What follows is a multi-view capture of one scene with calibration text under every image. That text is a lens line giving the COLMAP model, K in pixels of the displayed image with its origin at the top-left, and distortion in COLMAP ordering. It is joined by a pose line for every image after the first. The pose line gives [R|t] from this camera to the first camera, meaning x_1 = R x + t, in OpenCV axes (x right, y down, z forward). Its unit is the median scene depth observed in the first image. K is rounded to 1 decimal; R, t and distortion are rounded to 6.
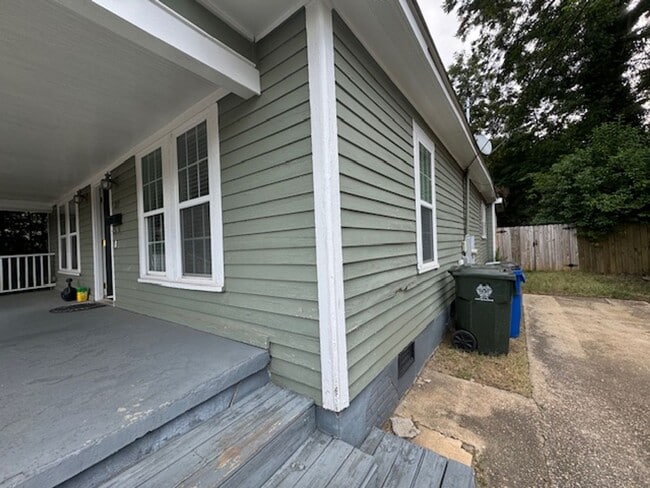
lens RADIAL K [[260.8, 0, 325.0], [0, 260.8, 244.0], [0, 0, 1]] dist [0.001072, 0.000165]
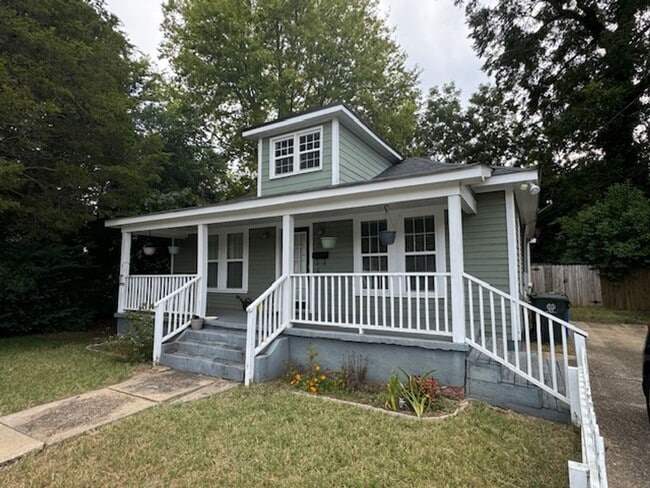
lens RADIAL K [[339.9, 0, 325.0], [0, 339.9, 244.0], [0, 0, 1]] dist [0.000252, 0.000020]
pose [[0.995124, 0.047401, 0.086500, -0.388787], [-0.039991, 0.995538, -0.085472, 0.005466], [-0.090166, 0.081596, 0.992579, -0.402994]]
